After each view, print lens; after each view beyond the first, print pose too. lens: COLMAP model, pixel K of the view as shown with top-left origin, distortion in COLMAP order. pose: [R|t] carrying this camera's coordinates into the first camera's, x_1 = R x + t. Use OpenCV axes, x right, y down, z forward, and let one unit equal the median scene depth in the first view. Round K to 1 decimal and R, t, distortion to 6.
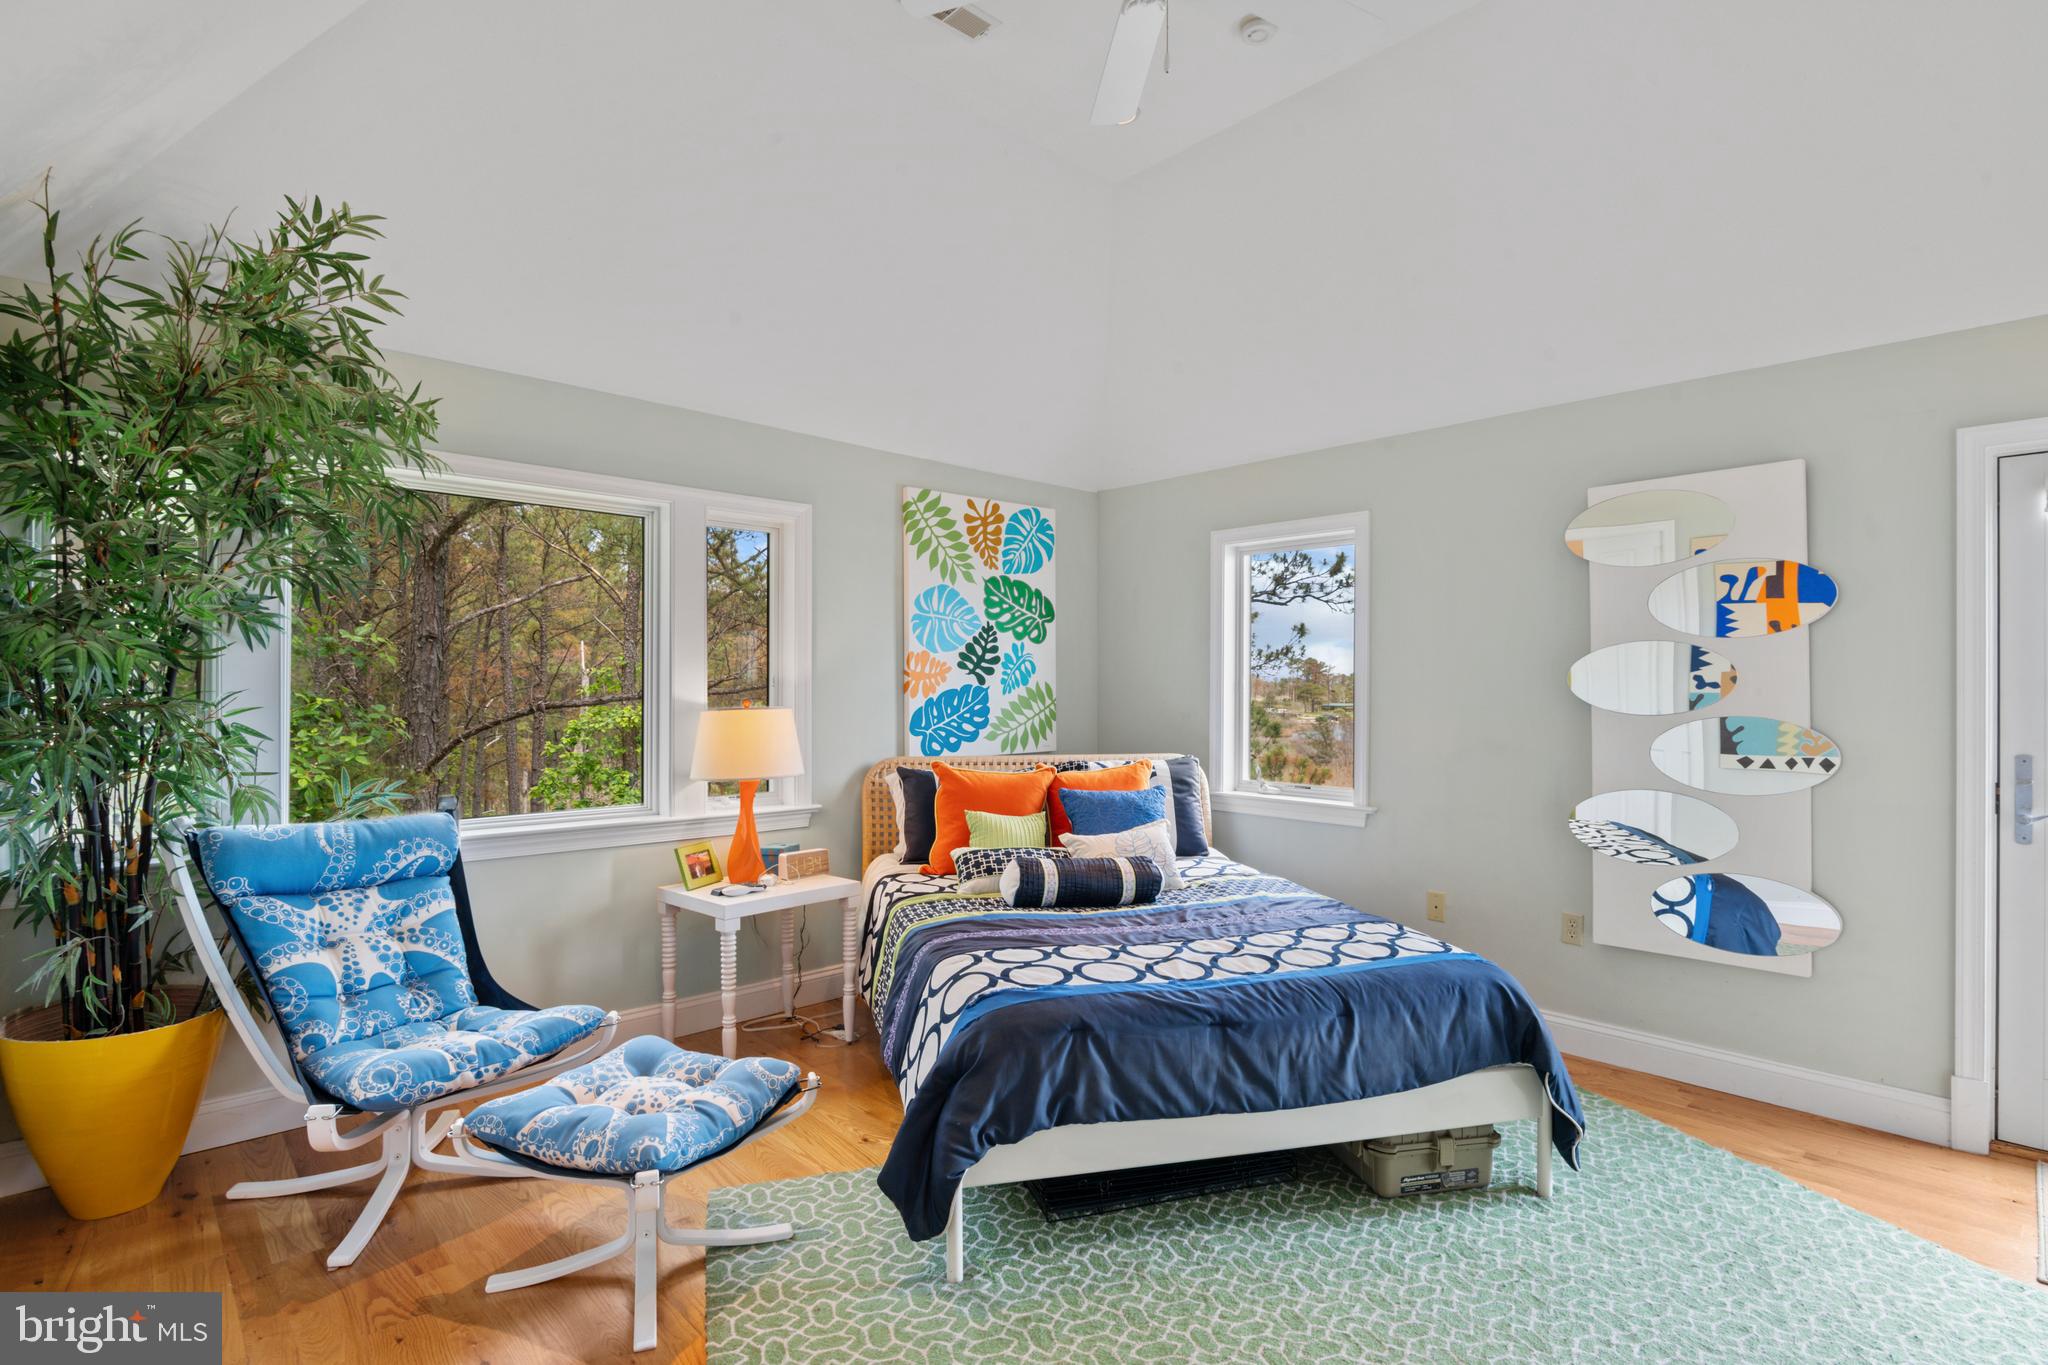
lens RADIAL K [[1005.7, 0, 1026.2], [0, 1005.7, 673.4], [0, 0, 1]] dist [-0.011848, -0.001024]
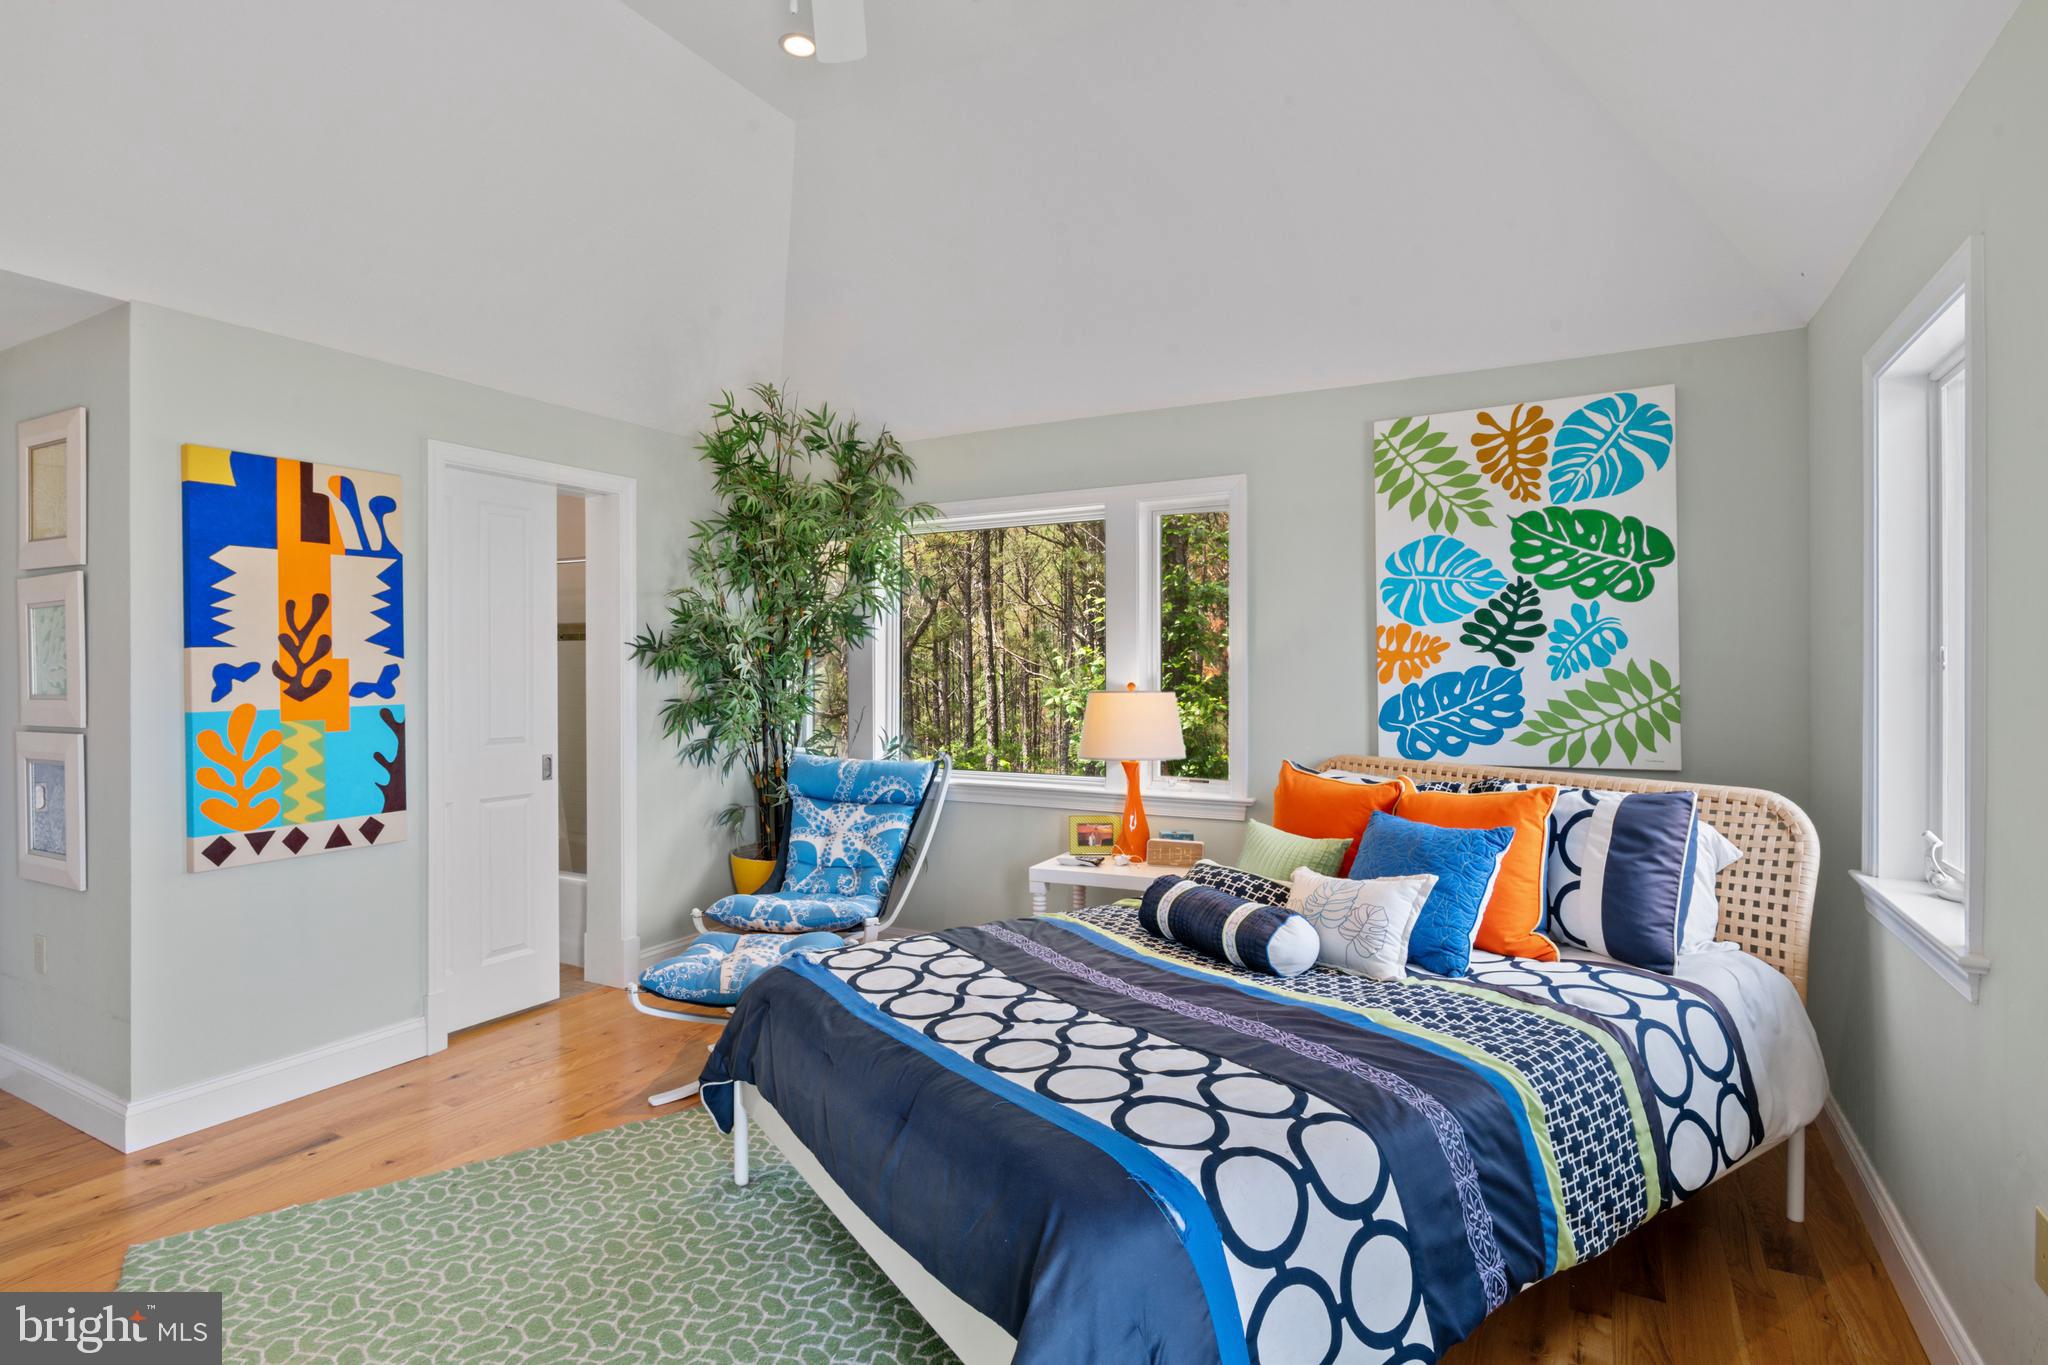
lens RADIAL K [[1005.7, 0, 1026.2], [0, 1005.7, 673.4], [0, 0, 1]] dist [-0.011848, -0.001024]
pose [[0.320121, -0.009593, -0.947328, 0.526691], [0.012800, 0.999901, -0.005800, 0.016460], [0.947290, -0.010269, 0.320212, 0.451200]]
